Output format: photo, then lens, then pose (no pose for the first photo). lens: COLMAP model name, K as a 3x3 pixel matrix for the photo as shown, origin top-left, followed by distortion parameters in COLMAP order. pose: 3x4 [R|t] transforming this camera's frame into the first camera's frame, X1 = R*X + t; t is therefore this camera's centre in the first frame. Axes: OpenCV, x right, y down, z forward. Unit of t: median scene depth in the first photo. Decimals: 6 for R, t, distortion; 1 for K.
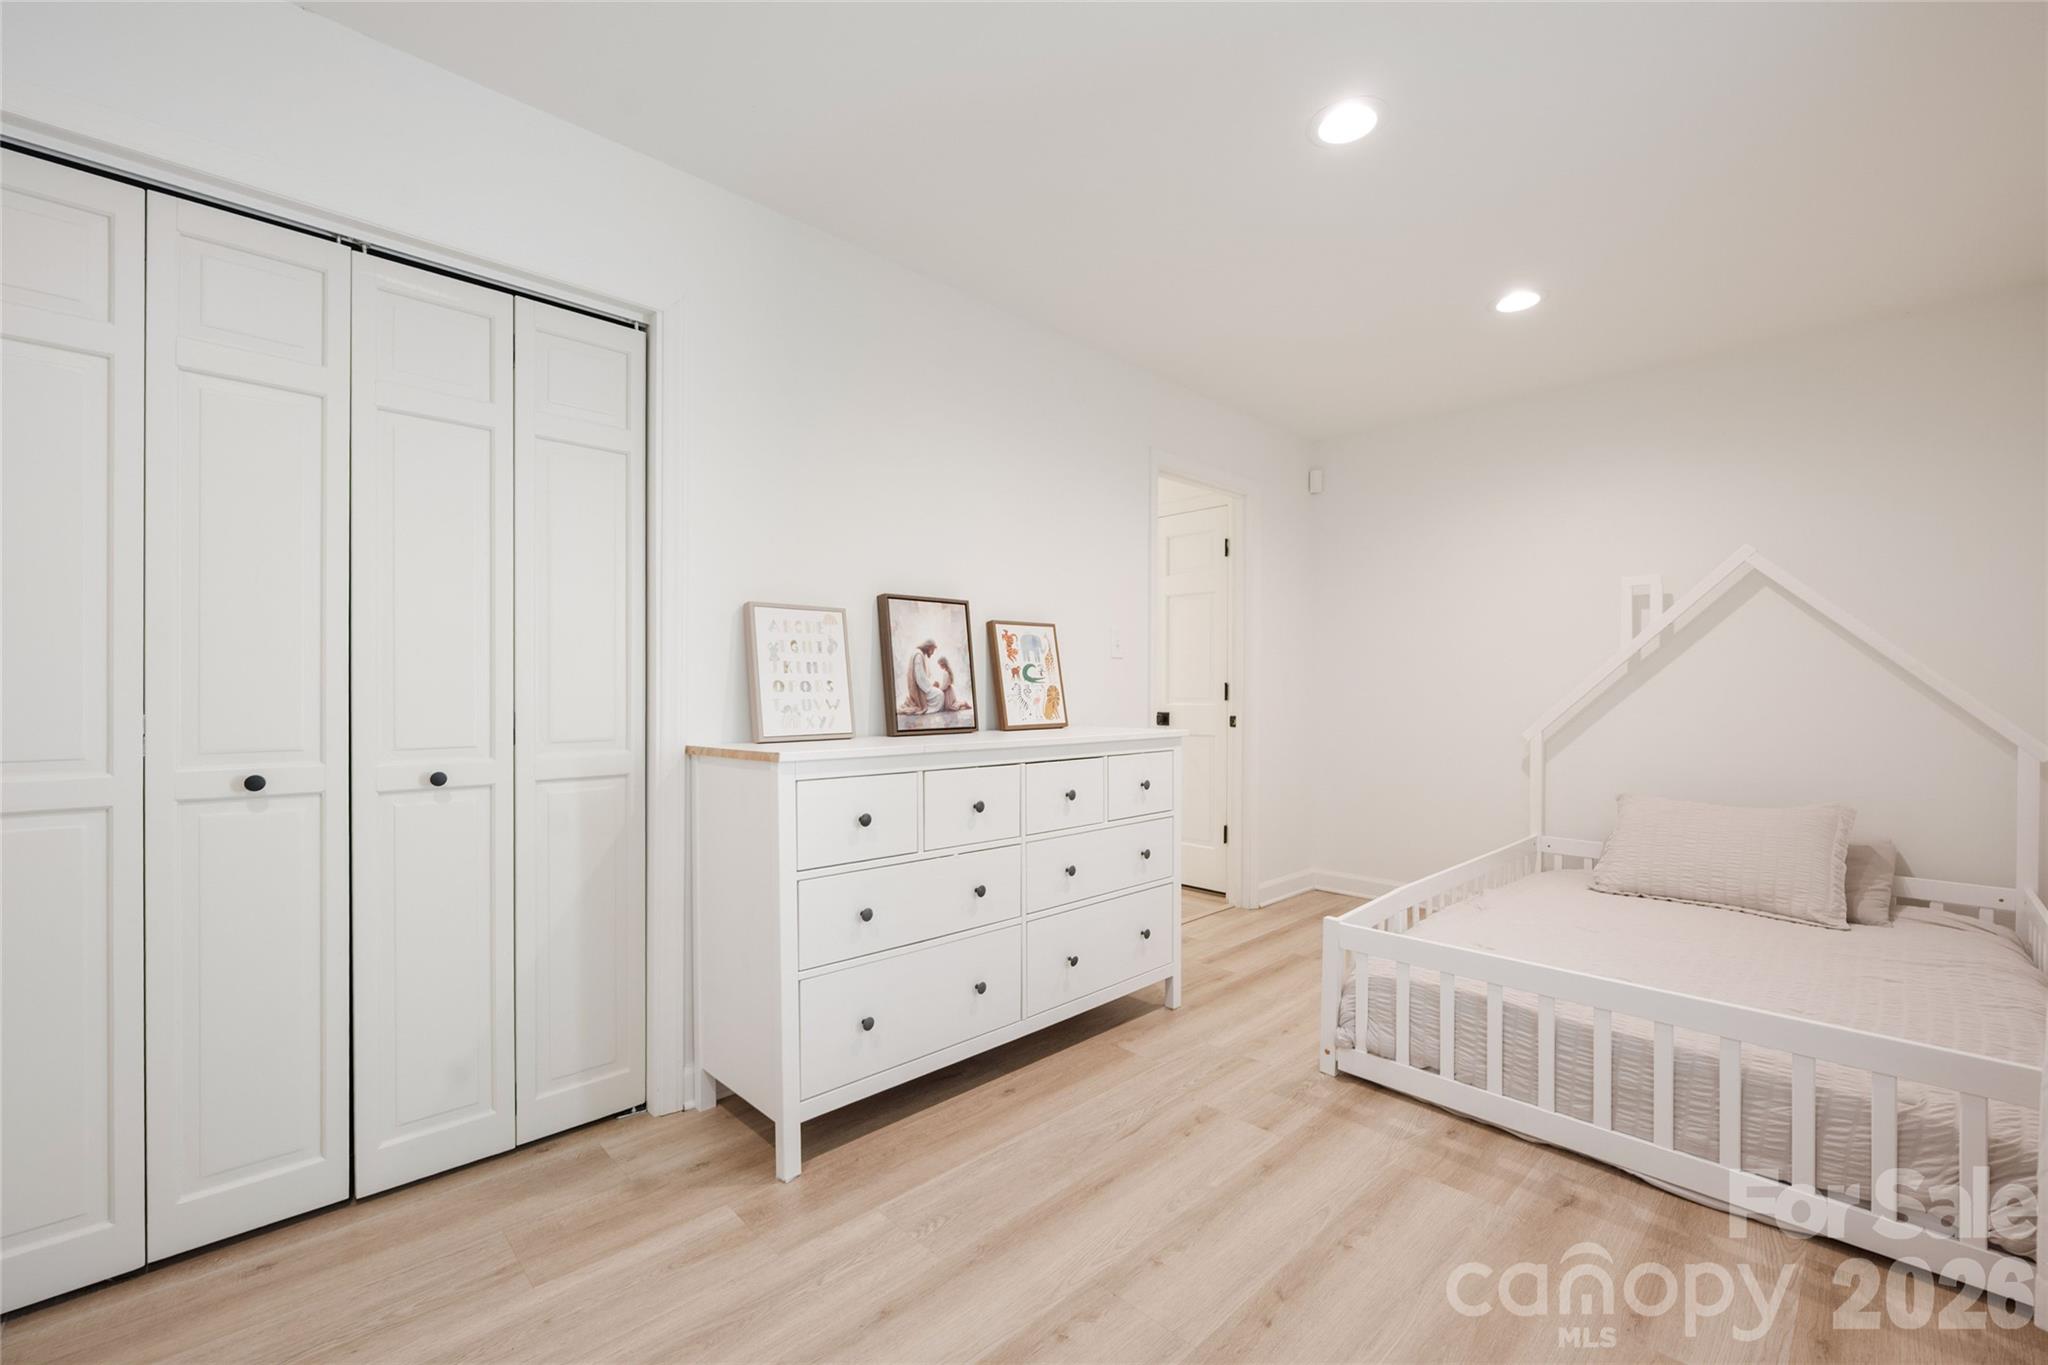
lens RADIAL K [[851.0, 0, 1028.1], [0, 851.0, 699.1], [0, 0, 1]] dist [-0.003911, -0.000005]
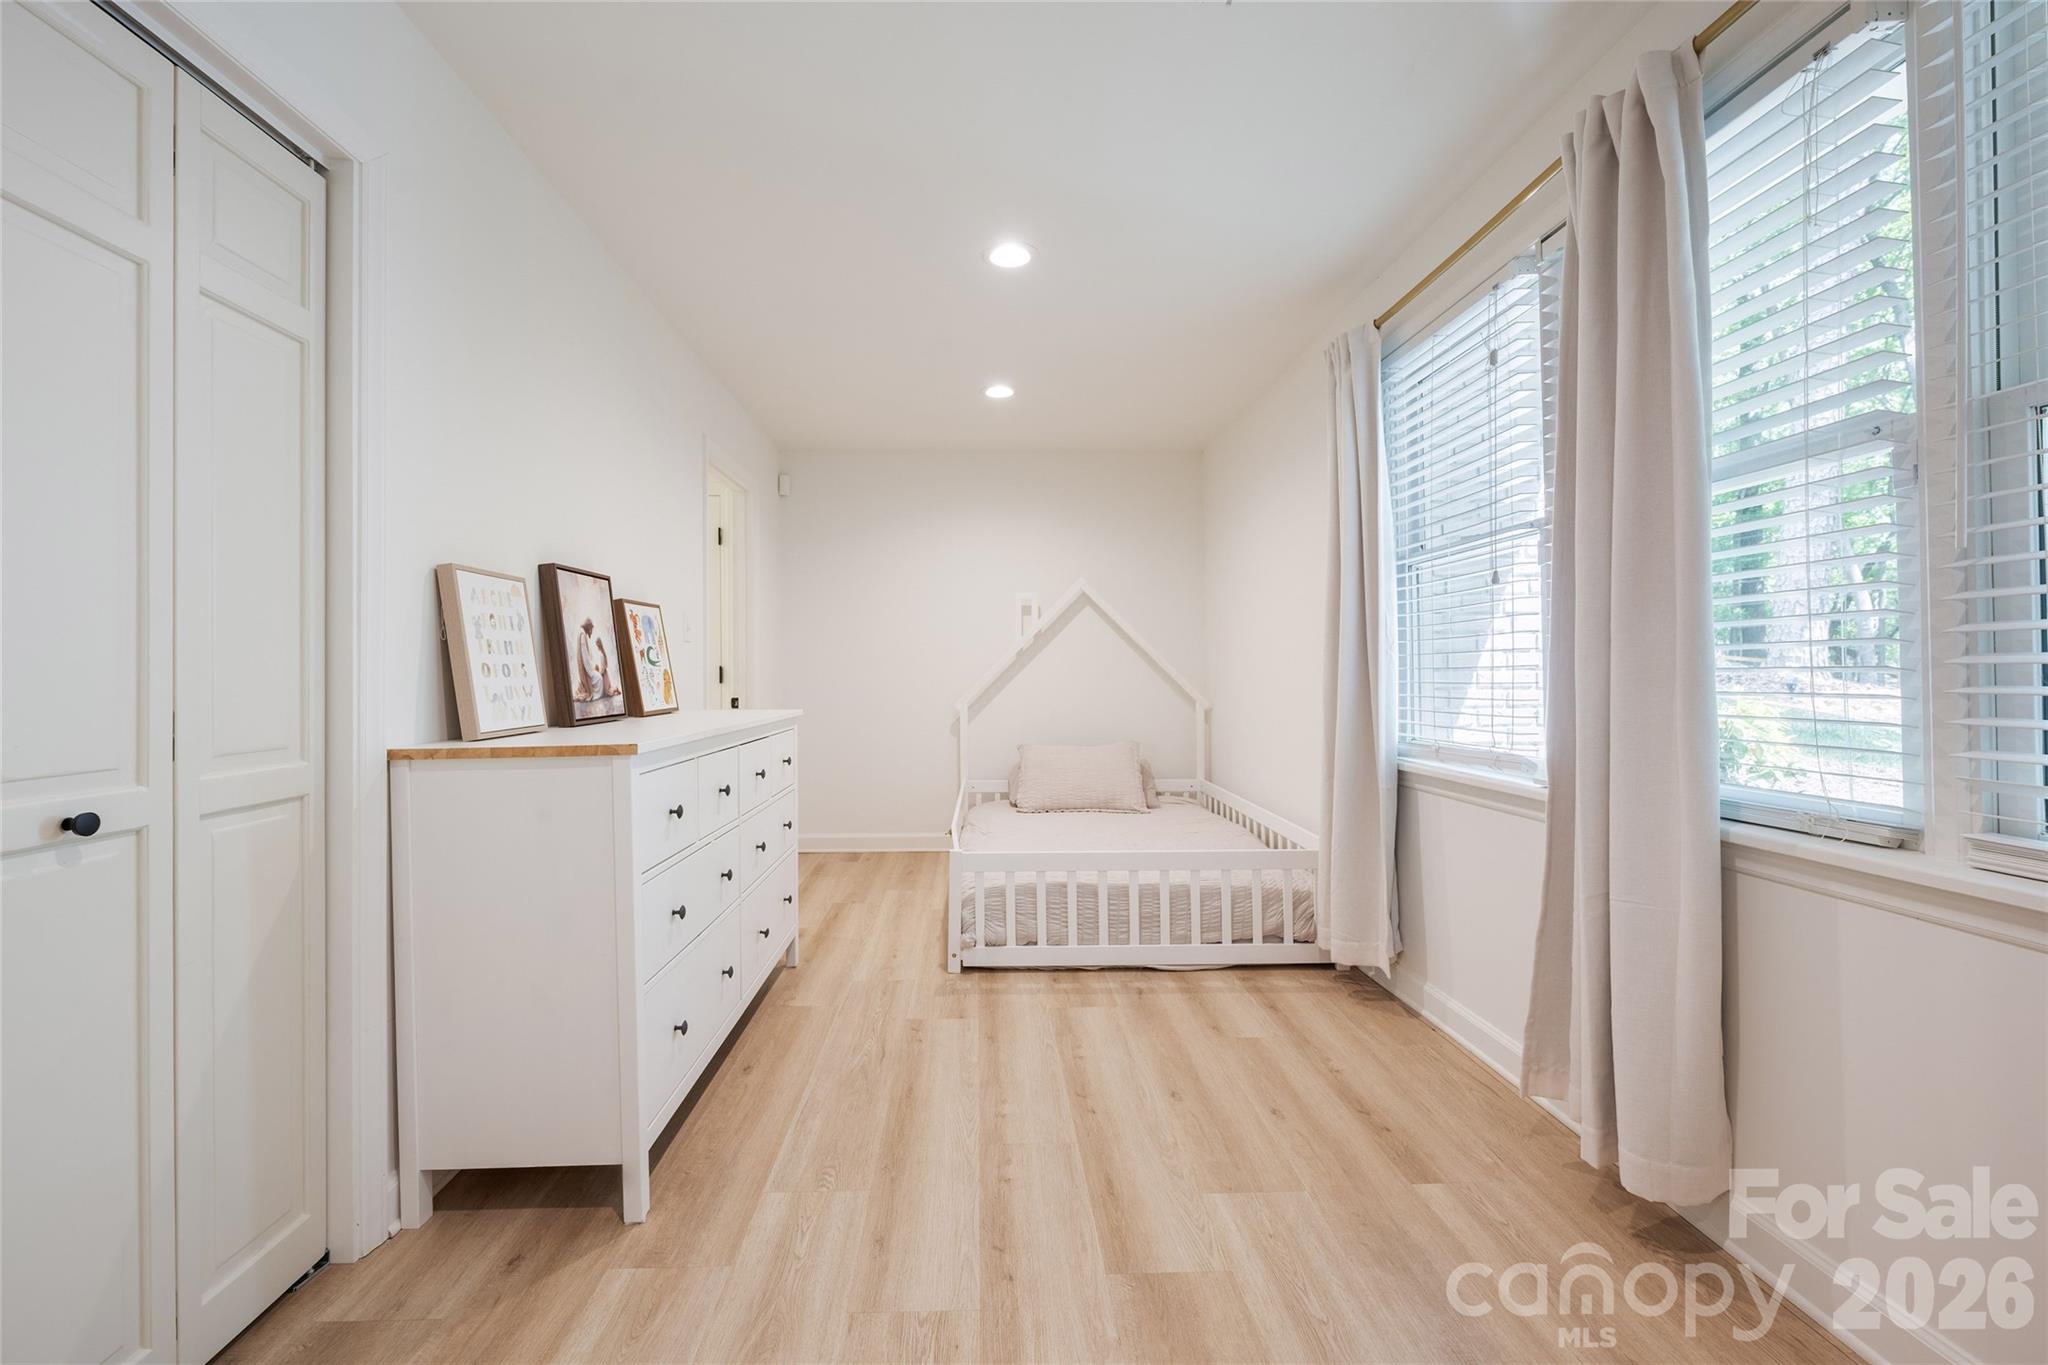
lens RADIAL K [[837.1, 0, 1018.4], [0, 837.1, 676.7], [0, 0, 1]] dist [-0.003874, 0.000159]
pose [[0.667476, -0.006856, 0.744600, -0.540517], [0.011334, 0.999935, -0.000953, -0.002419], [-0.744545, 0.009075, 0.667511, 0.088067]]
